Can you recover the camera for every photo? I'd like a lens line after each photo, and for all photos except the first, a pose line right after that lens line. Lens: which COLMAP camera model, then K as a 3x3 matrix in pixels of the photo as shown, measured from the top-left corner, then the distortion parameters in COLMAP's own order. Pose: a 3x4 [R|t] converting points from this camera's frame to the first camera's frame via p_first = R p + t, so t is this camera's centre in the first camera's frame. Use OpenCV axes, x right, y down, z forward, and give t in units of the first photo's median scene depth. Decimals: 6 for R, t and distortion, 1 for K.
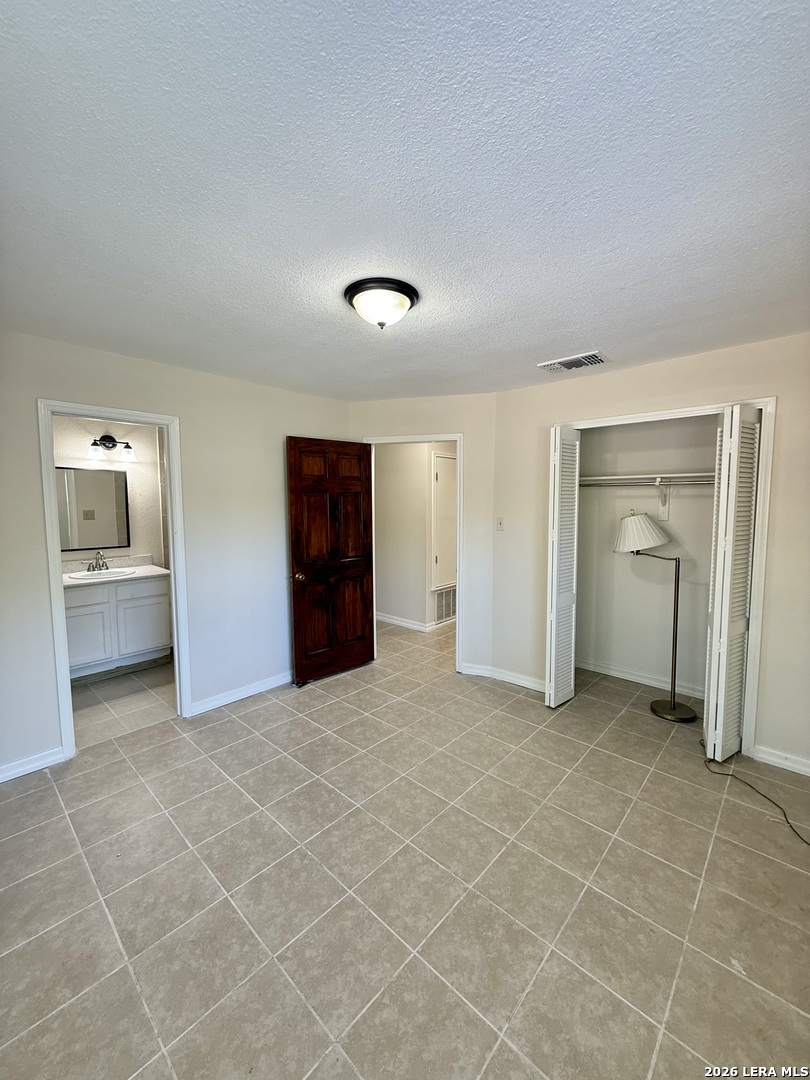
lens RADIAL K [[429.3, 0, 403.7], [0, 429.3, 543.1], [0, 0, 1]] dist [-0.002177, -0.000177]
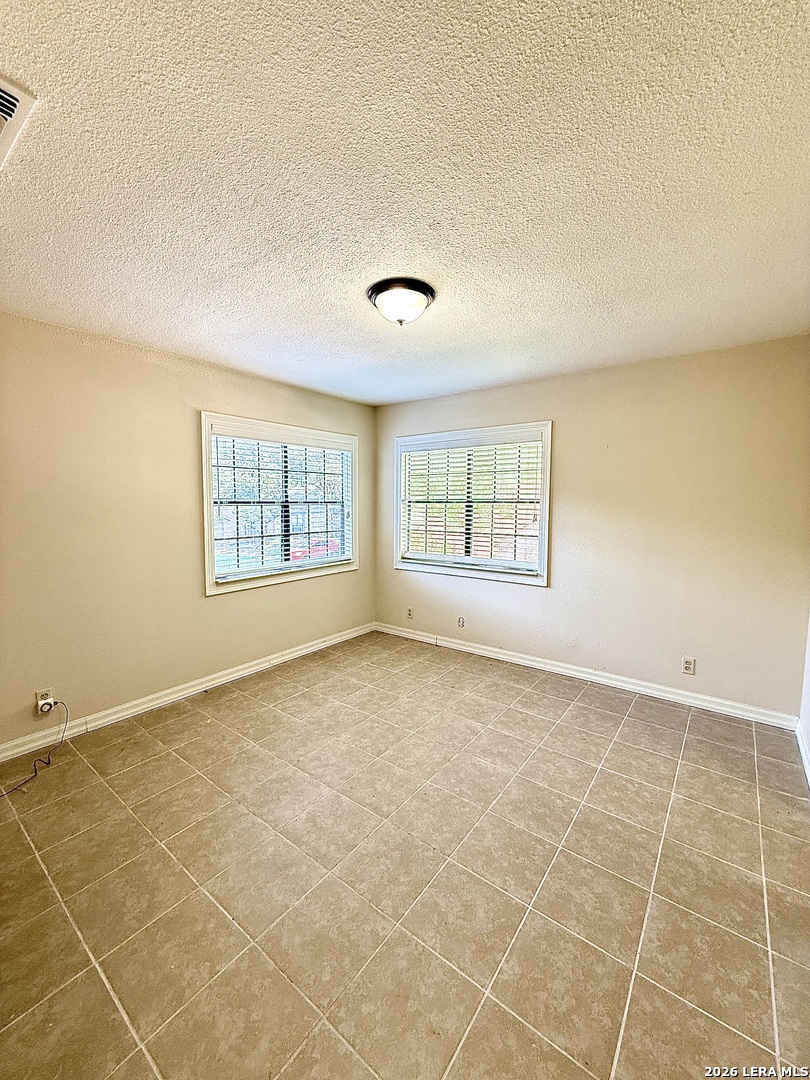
lens RADIAL K [[429.3, 0, 404.7], [0, 429.3, 530.8], [0, 0, 1]] dist [-0.002177, -0.000177]
pose [[-0.995525, 0.003590, -0.094433, 0.039783], [-0.012658, 0.985206, 0.170905, -0.142213], [0.093650, 0.171335, -0.980752, 1.813360]]
